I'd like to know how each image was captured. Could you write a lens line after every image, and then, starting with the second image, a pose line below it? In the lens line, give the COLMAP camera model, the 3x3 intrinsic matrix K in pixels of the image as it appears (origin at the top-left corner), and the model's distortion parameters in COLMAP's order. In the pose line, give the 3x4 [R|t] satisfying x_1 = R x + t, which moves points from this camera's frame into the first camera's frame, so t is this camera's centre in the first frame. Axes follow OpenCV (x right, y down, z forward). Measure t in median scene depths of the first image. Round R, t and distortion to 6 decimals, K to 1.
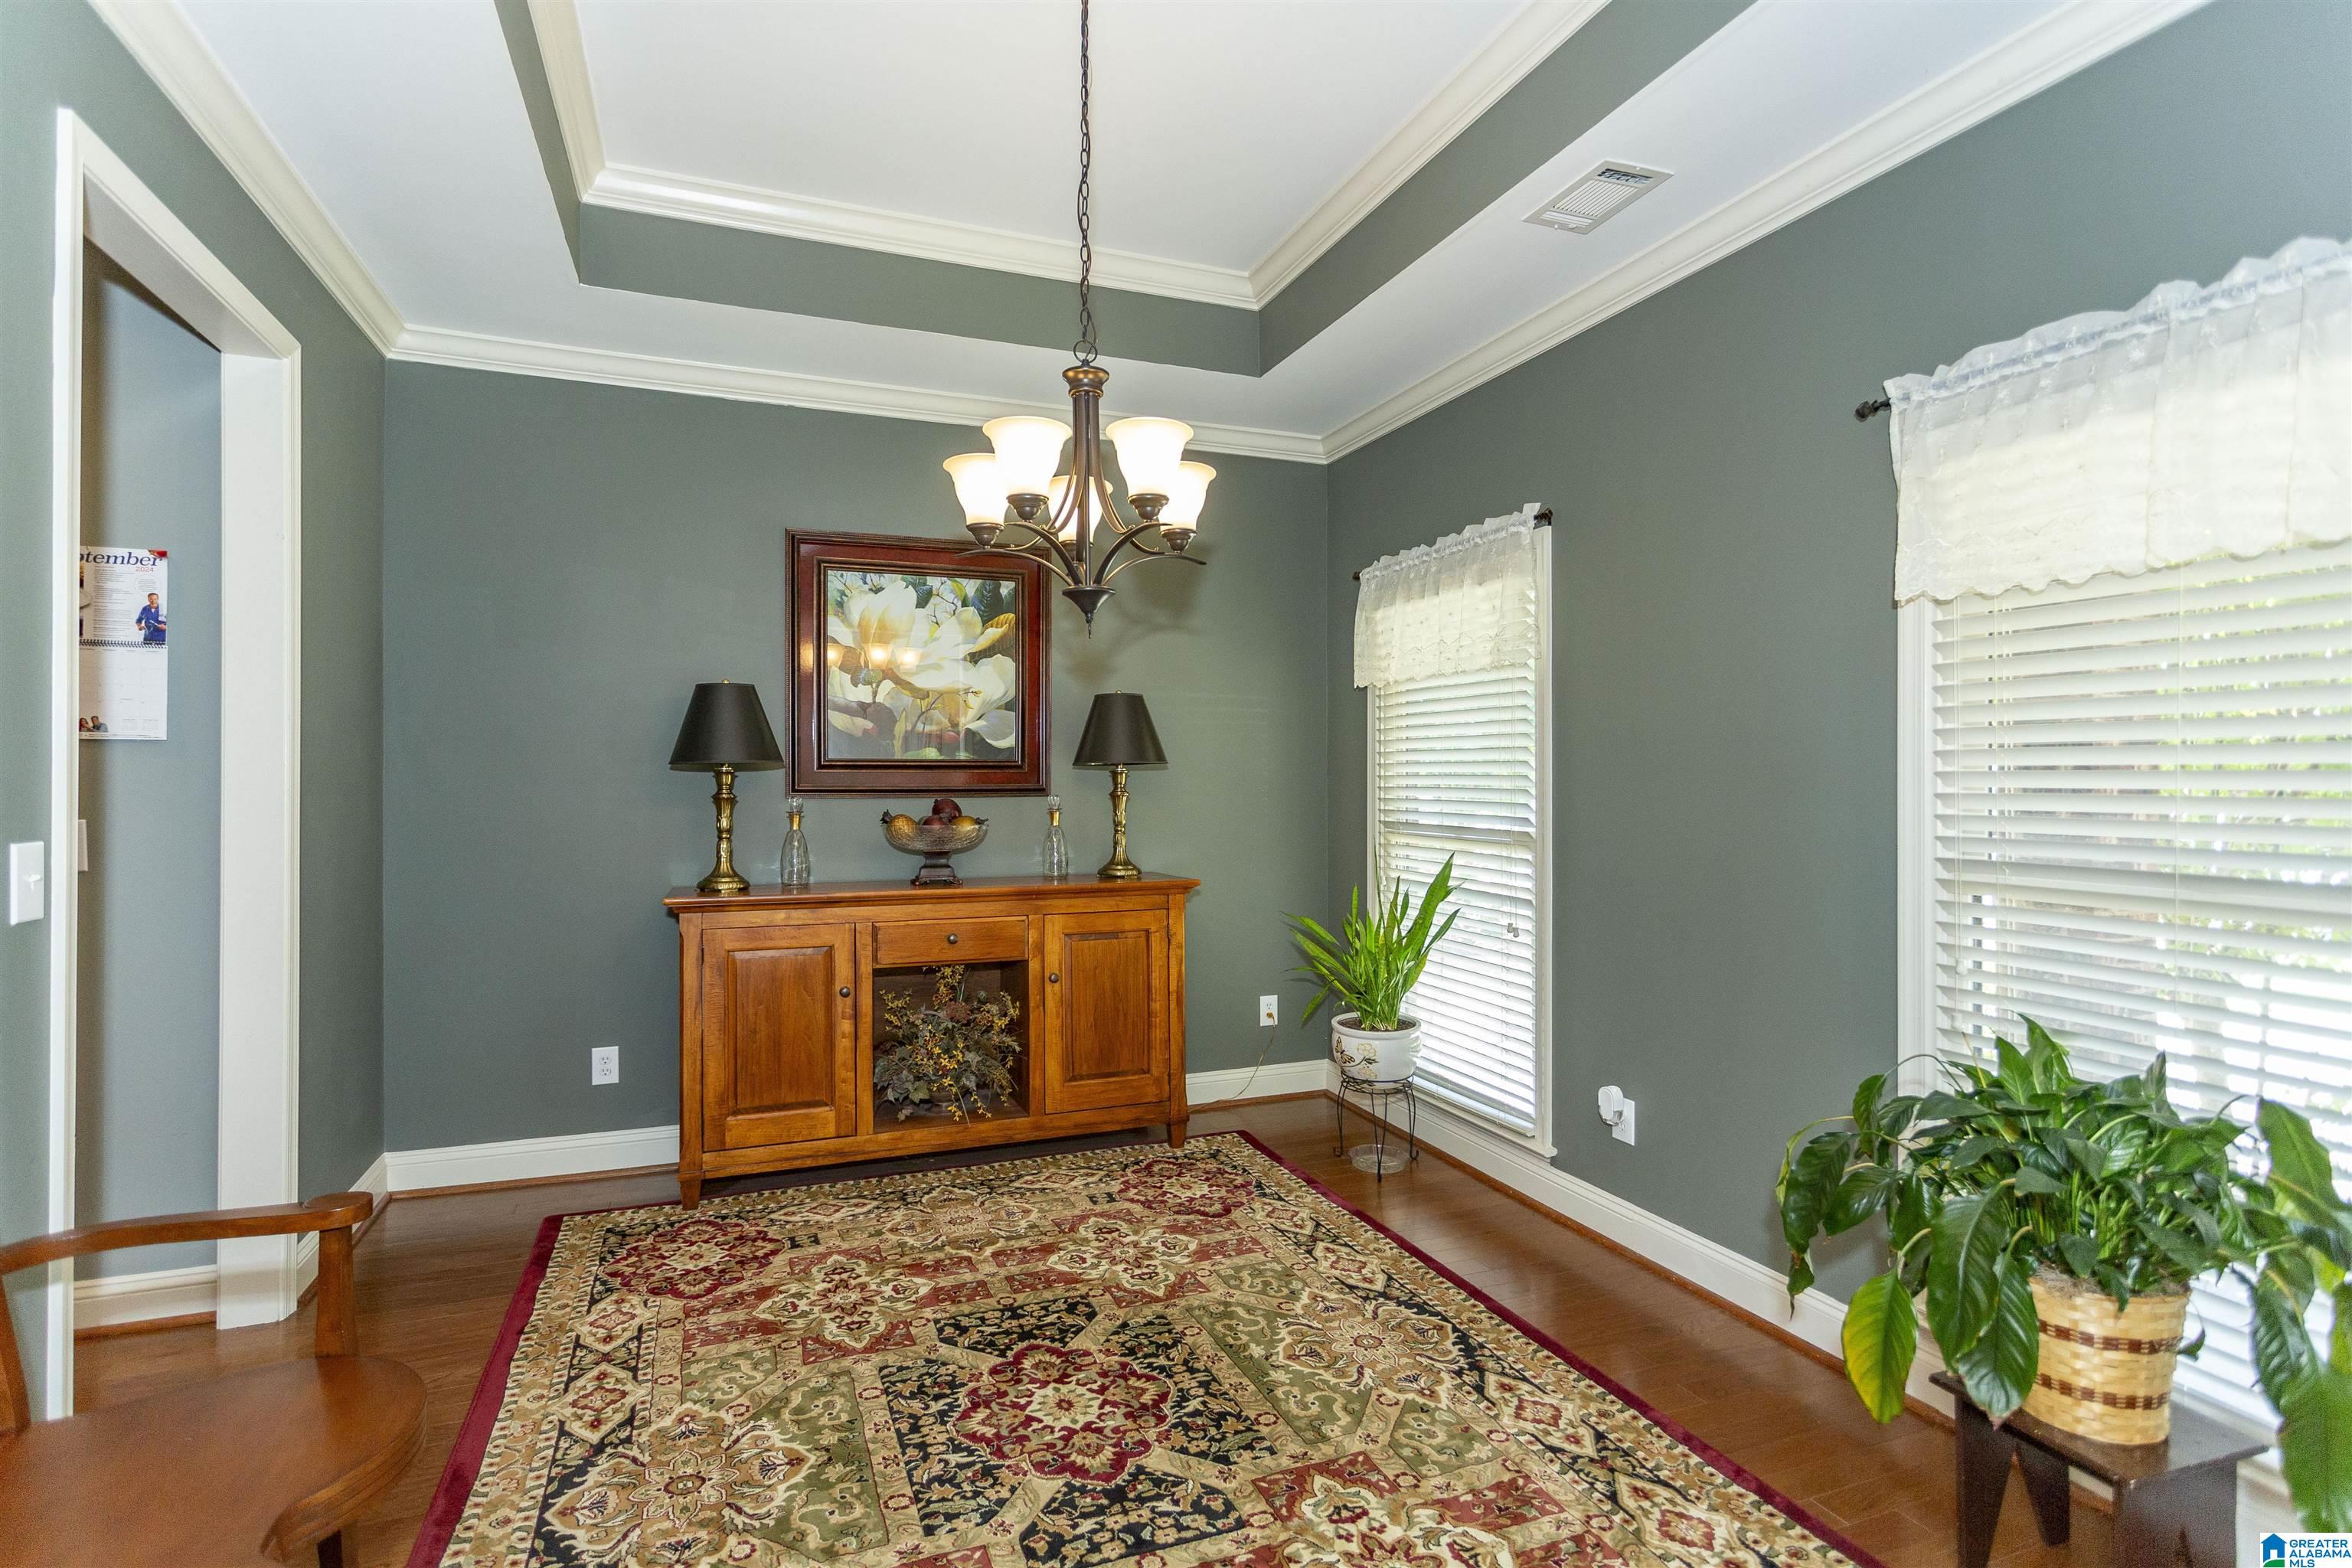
lens RADIAL K [[1102.1, 0, 1146.6], [0, 1102.1, 777.8], [0, 0, 1]] dist [0.001444, 0.001403]
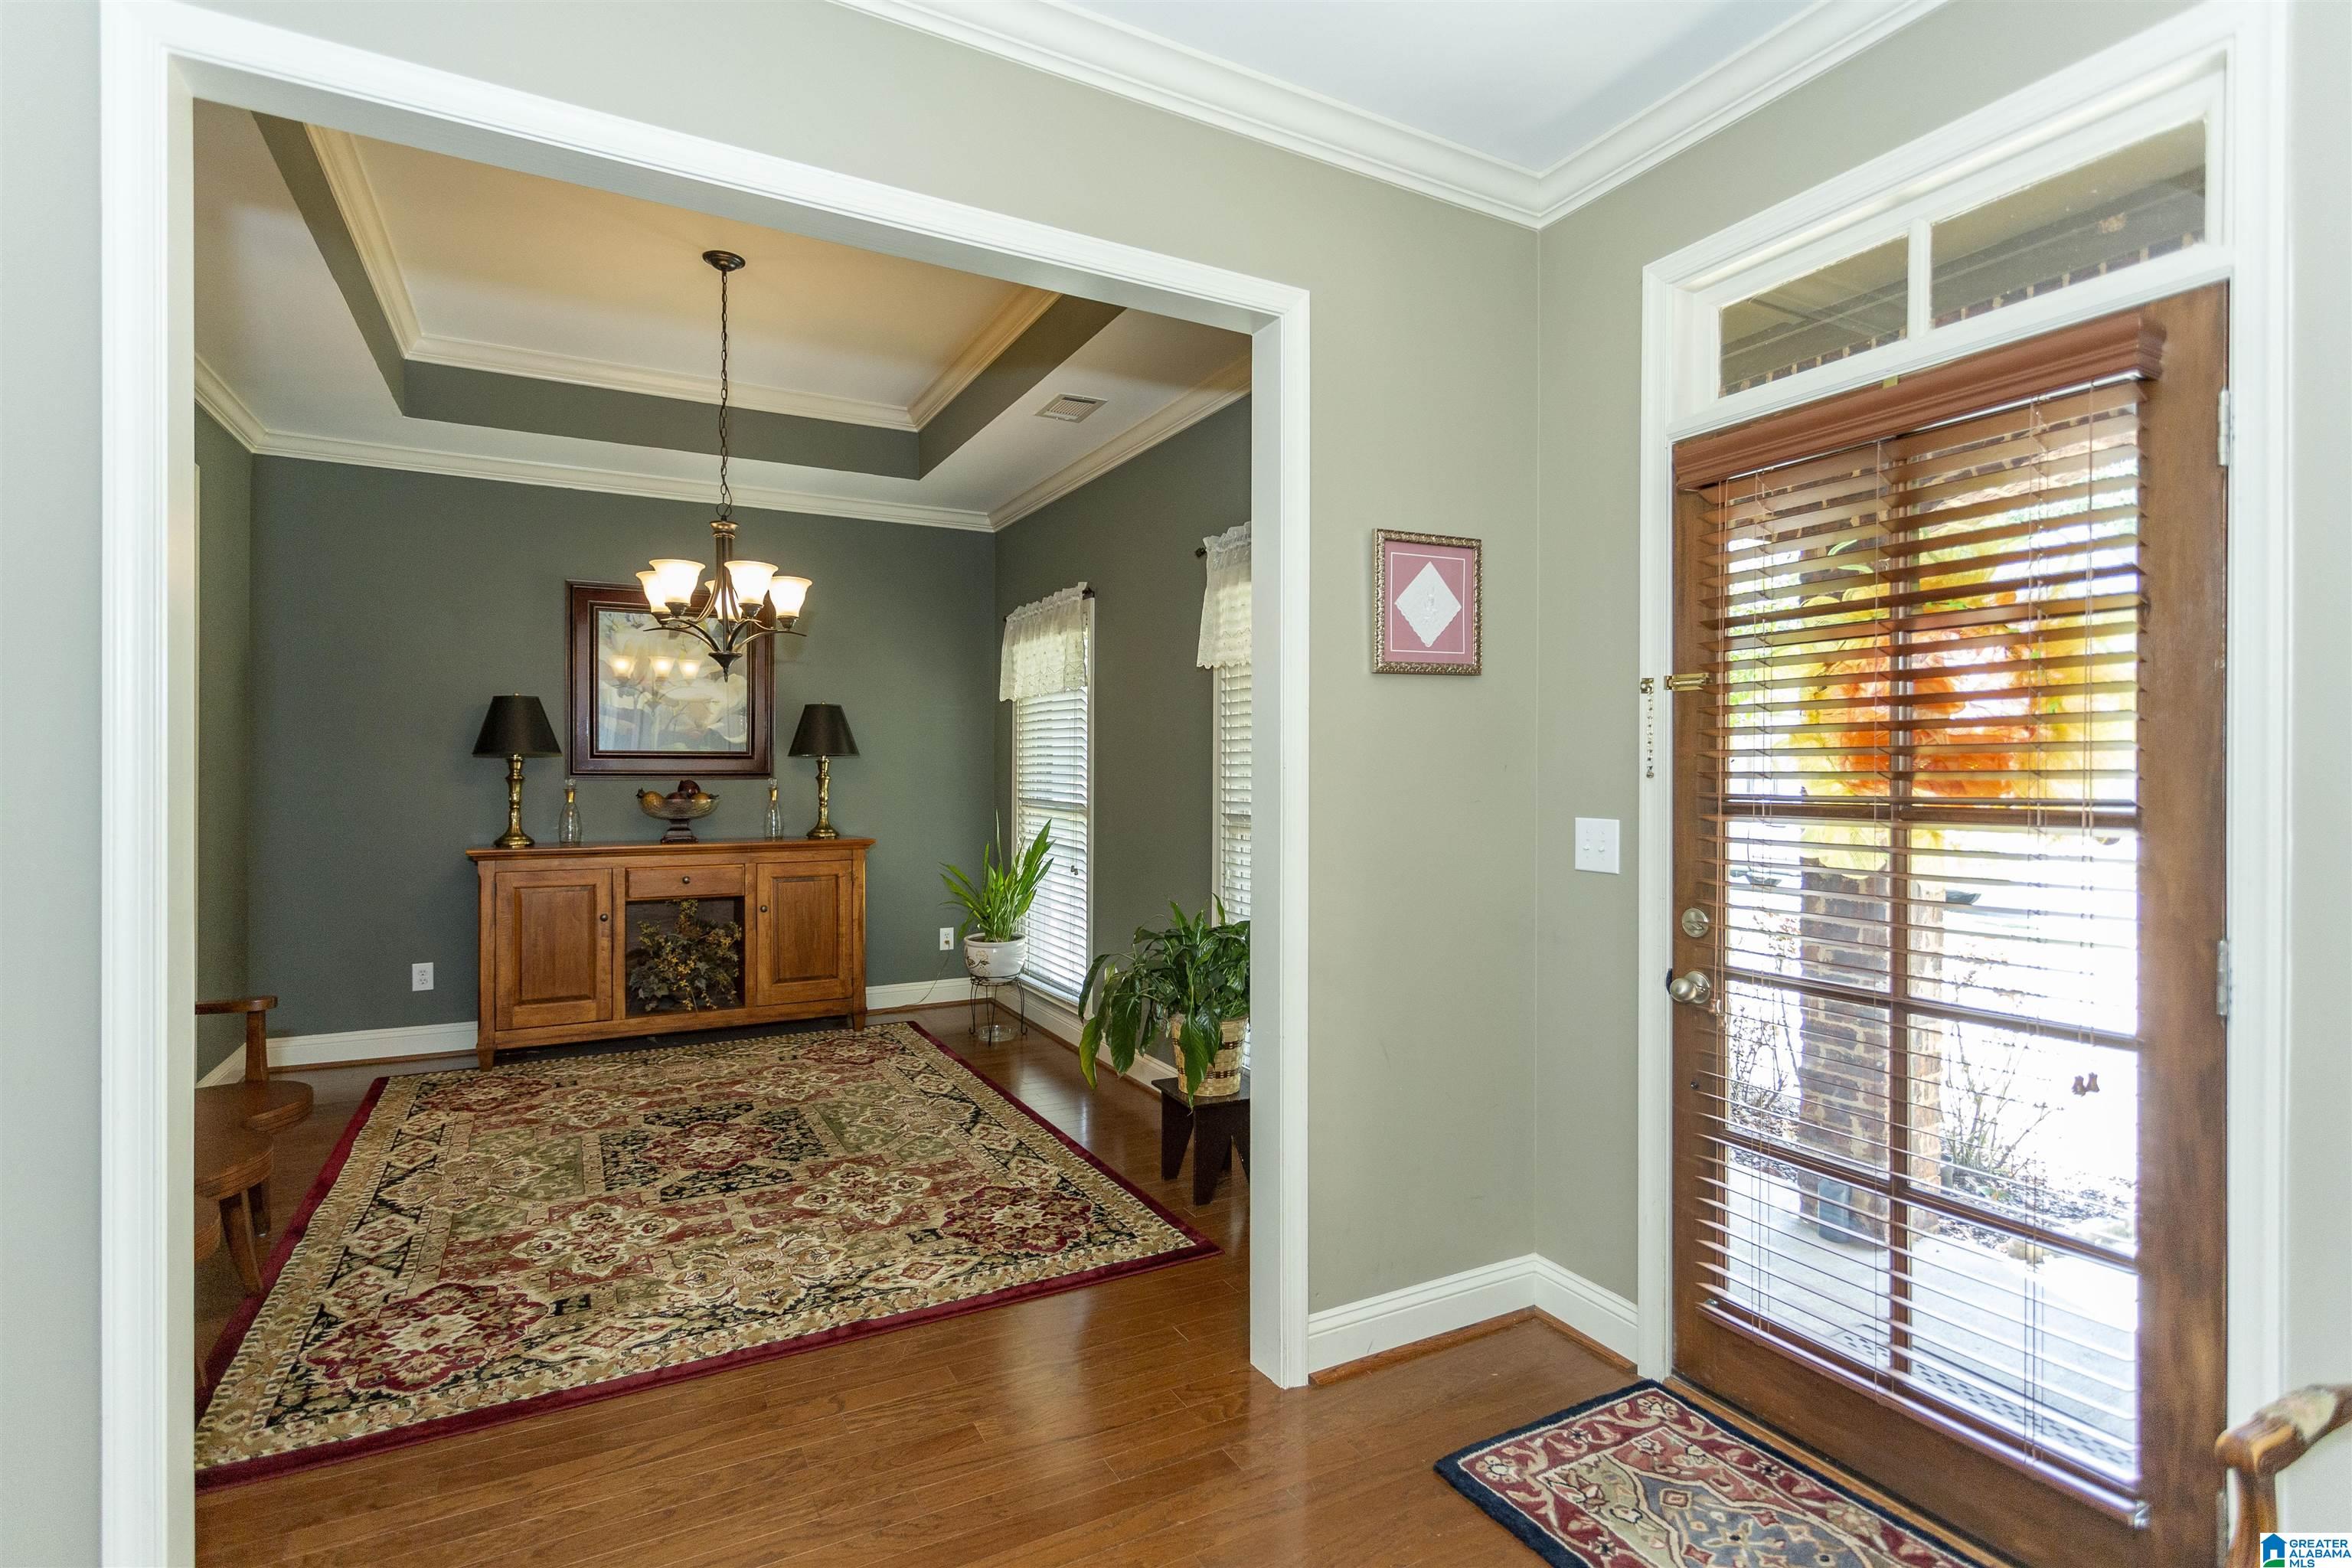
lens RADIAL K [[1105.9, 0, 1126.3], [0, 1105.9, 766.6], [0, 0, 1]] dist [0.002787, 0.000446]
pose [[0.994945, 0.003734, 0.100353, 0.257093], [-0.003838, 0.999992, 0.000845, -0.001407], [-0.100349, -0.001225, 0.994952, -0.488879]]
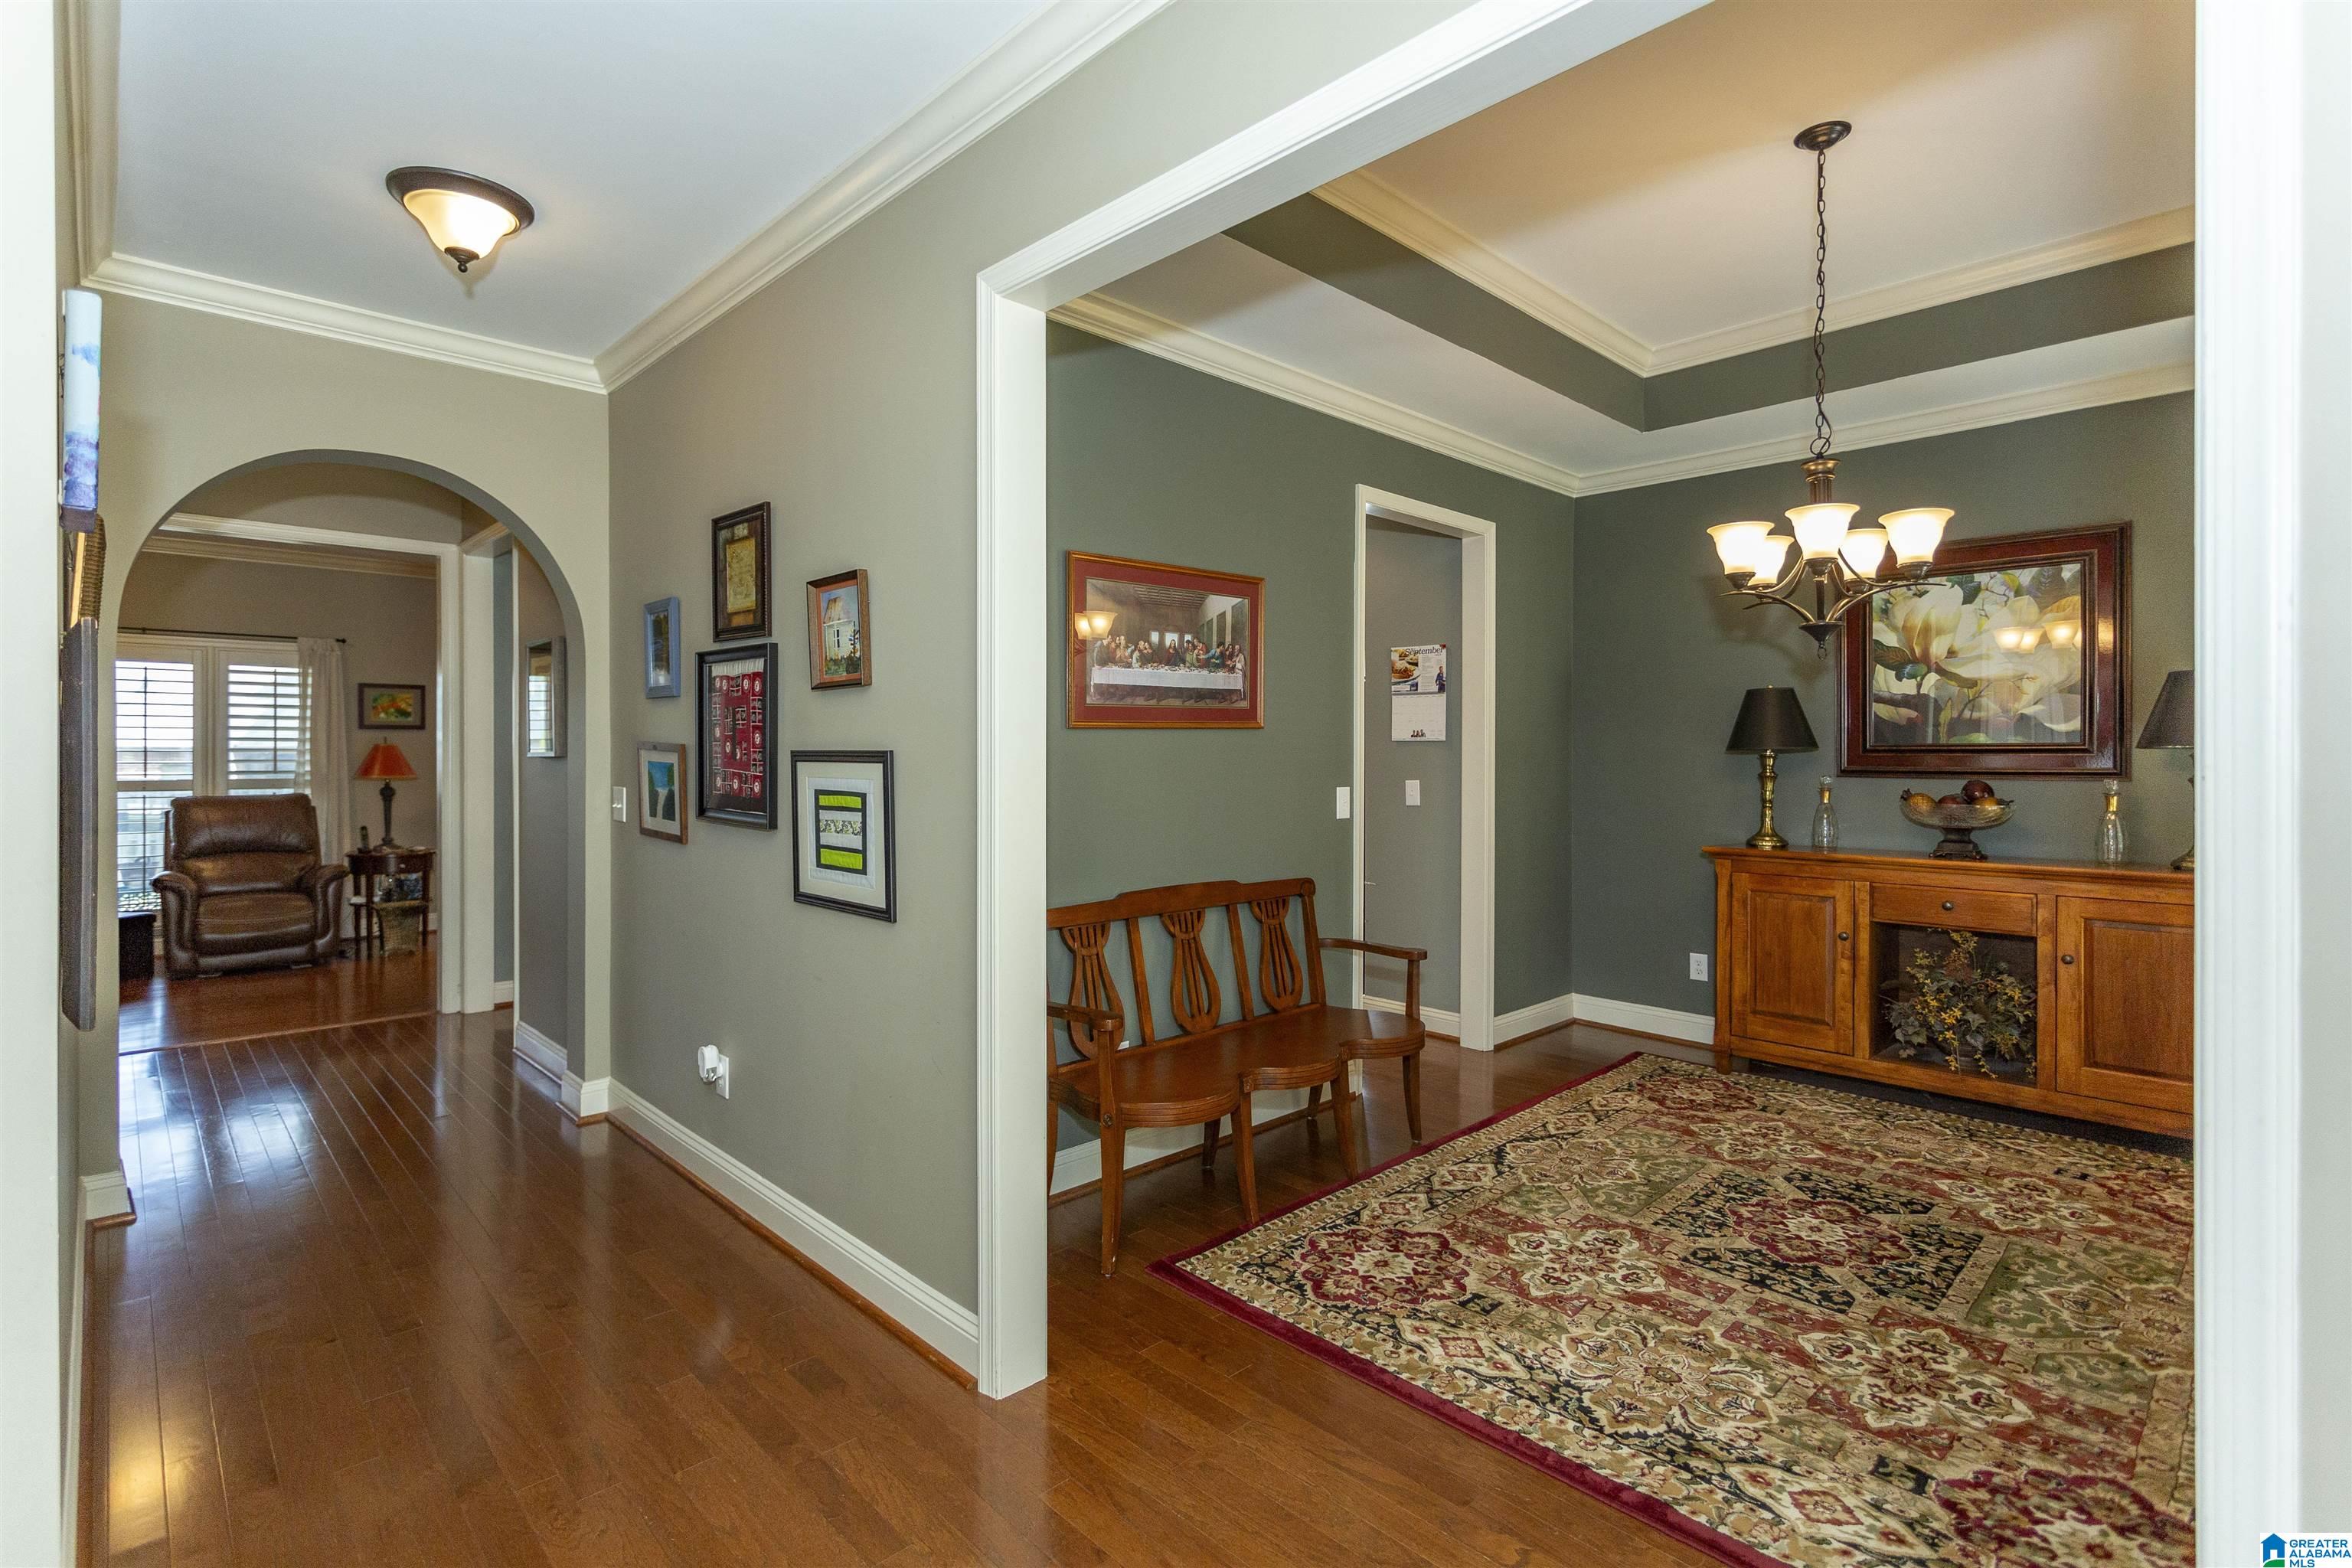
lens RADIAL K [[1094.6, 0, 1176.1], [0, 1094.6, 754.5], [0, 0, 1]] dist [0.004239, 0.000992]
pose [[0.393041, -0.000157, -0.919521, 0.581239], [-0.000820, 1.000000, -0.000521, -0.006097], [0.919520, 0.000959, 0.393041, -0.166652]]
